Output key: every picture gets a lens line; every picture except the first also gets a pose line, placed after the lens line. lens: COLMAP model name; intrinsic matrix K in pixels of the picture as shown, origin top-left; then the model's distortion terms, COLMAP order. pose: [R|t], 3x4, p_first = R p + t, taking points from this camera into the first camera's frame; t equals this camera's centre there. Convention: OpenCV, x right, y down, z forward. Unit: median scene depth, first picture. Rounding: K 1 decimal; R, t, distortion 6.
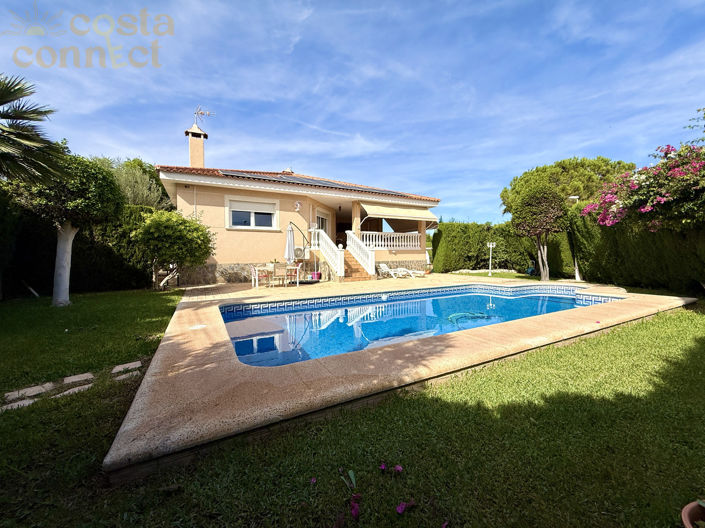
lens RADIAL K [[283.7, 0, 357.8], [0, 283.7, 266.4], [0, 0, 1]] dist [0.001949, -0.000062]
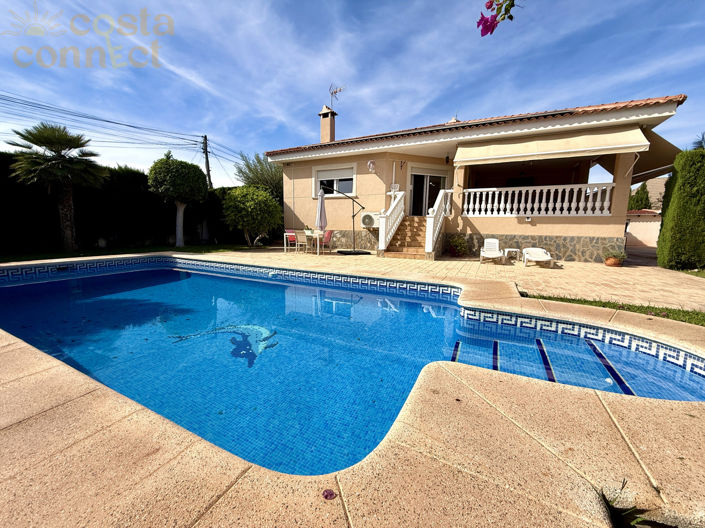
lens RADIAL K [[283.7, 0, 353.9], [0, 283.7, 259.2], [0, 0, 1]] dist [0.001949, -0.000062]
pose [[0.561531, 0.116289, -0.819243, 0.423432], [-0.049017, 0.993011, 0.107357, -0.015568], [0.826003, -0.020128, 0.563307, 0.378256]]
